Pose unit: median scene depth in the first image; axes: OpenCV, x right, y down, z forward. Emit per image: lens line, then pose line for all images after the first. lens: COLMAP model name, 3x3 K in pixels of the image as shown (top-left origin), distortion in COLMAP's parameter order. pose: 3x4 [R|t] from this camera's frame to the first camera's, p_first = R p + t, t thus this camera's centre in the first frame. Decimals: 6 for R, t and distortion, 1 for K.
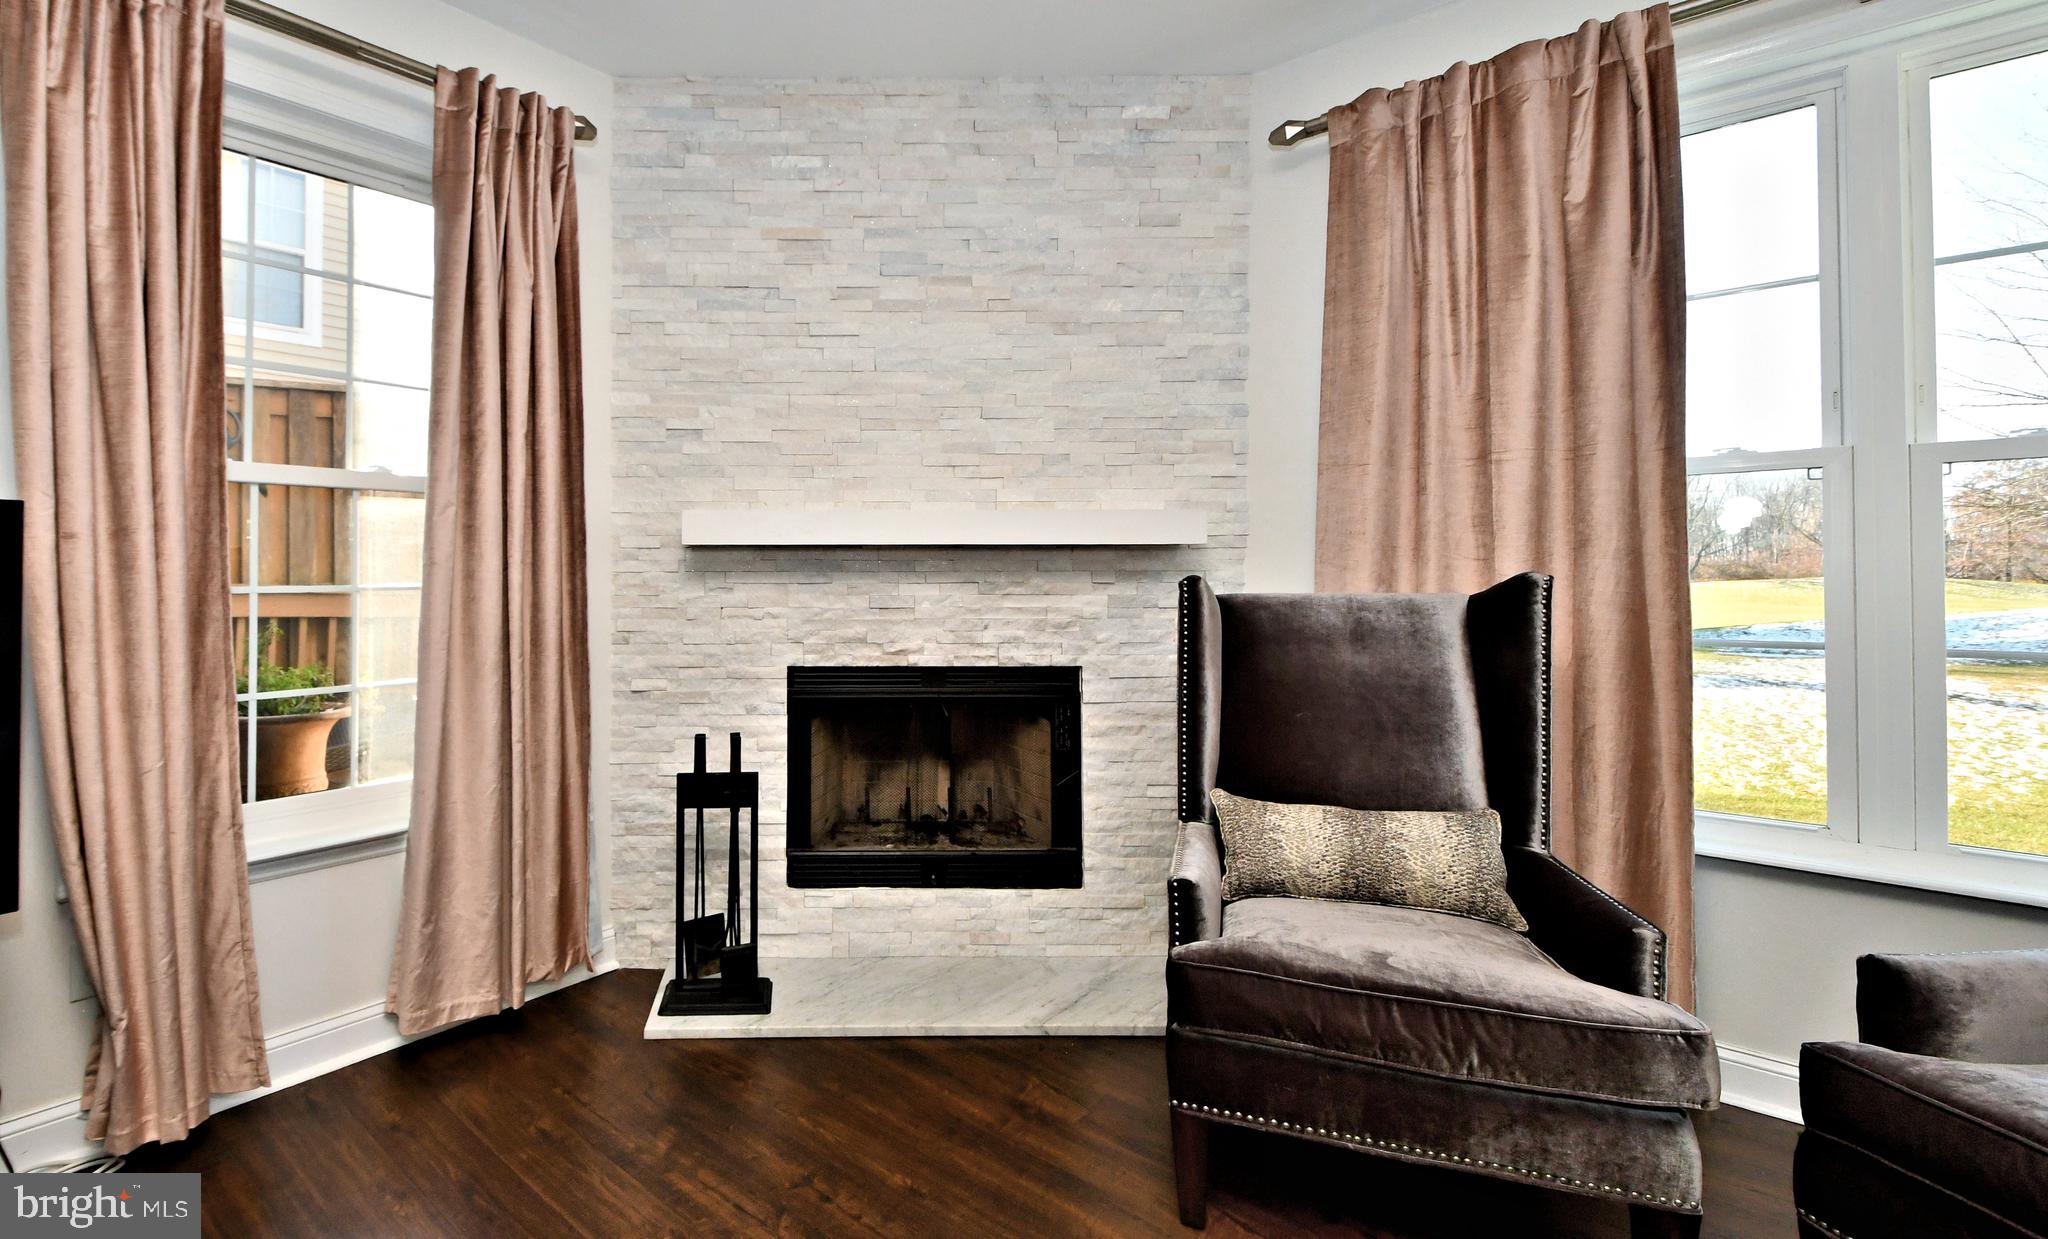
lens RADIAL K [[901.6, 0, 769.5], [0, 901.6, 579.5], [0, 0, 1]] dist [0.021942, -0.009558]
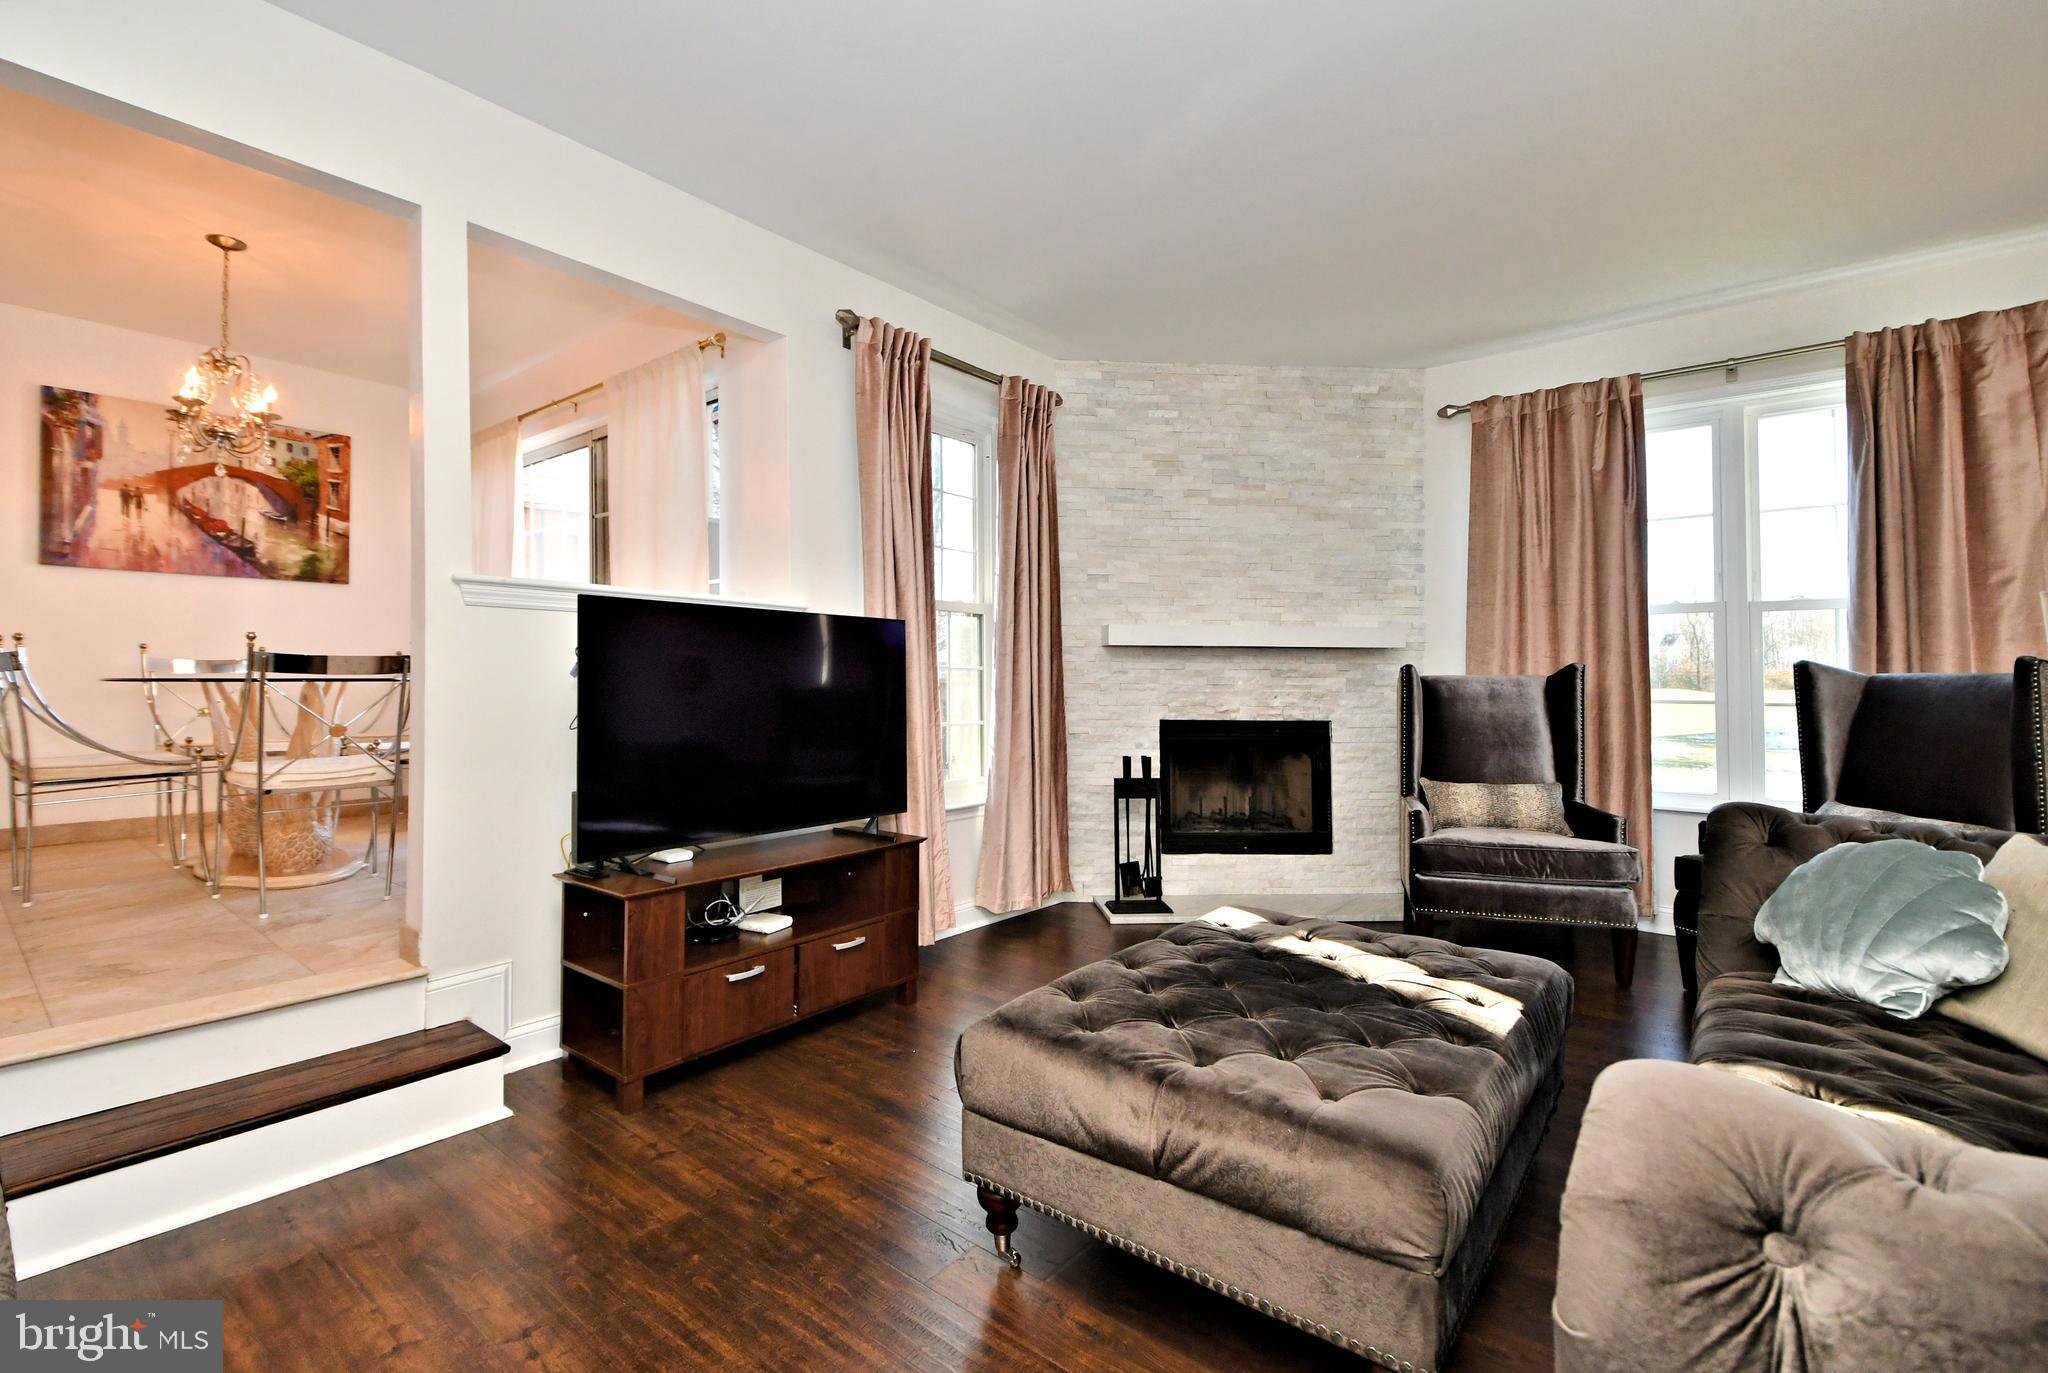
lens RADIAL K [[930.5, 0, 968.4], [0, 930.5, 661.5], [0, 0, 1]] dist [0.023054, -0.016641]
pose [[0.995747, 0.007624, 0.091818, -0.478968], [-0.005609, 0.999738, -0.022182, 0.029437], [-0.091963, 0.021572, 0.995529, -0.651885]]
